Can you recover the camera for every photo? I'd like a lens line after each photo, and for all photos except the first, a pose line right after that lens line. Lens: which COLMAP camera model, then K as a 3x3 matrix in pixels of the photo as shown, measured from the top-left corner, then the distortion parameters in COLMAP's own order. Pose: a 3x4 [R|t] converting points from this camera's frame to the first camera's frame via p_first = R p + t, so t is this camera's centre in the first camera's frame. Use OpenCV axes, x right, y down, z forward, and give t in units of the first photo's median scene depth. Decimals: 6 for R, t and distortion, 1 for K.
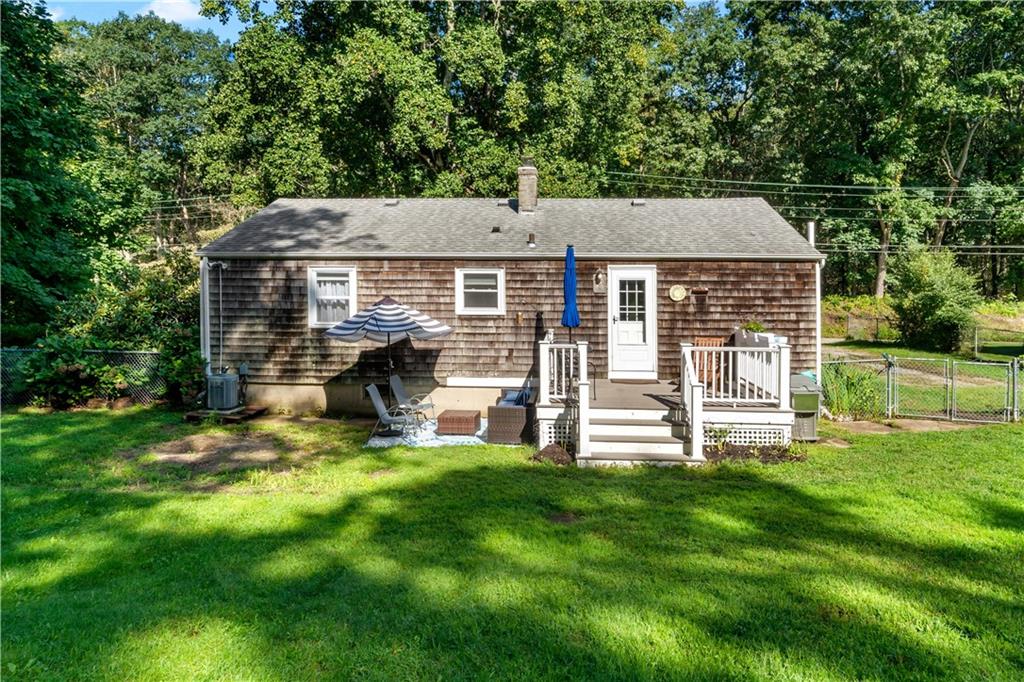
lens RADIAL K [[610.0, 0, 512.6], [0, 610.0, 320.6], [0, 0, 1]] dist [0.041876, 0.000077]
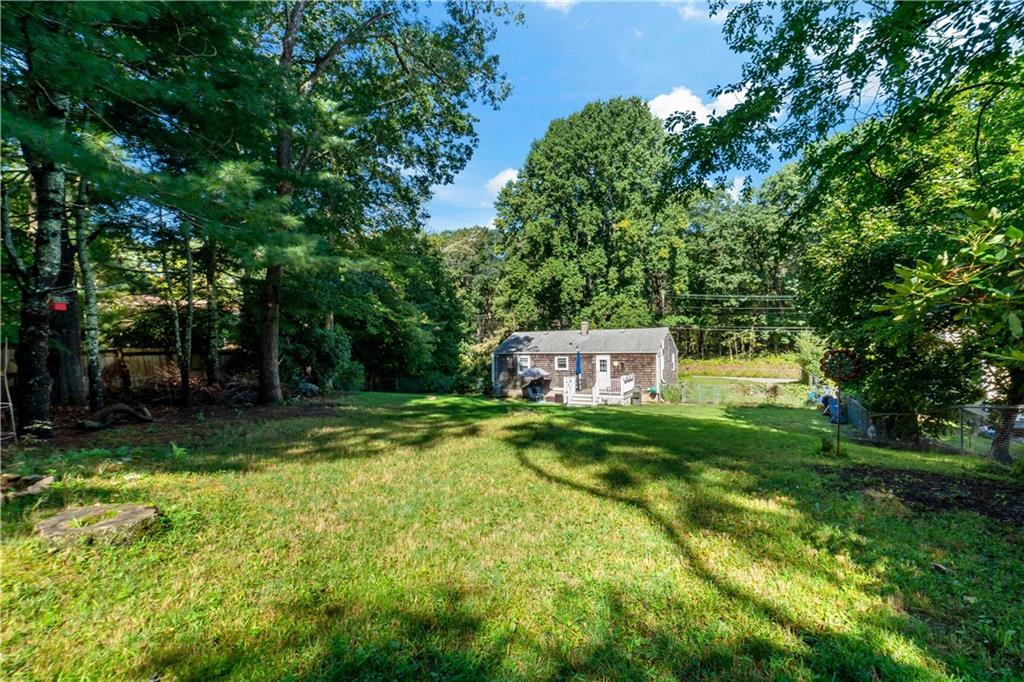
lens RADIAL K [[474.6, 0, 512.0], [0, 474.6, 341.0], [0, 0, 1]] dist [-0.000016, -0.000019]
pose [[0.903745, -0.030854, -0.426958, 0.765069], [0.007447, 0.998381, -0.056385, -0.021712], [0.428007, 0.047778, 0.902512, -1.420998]]
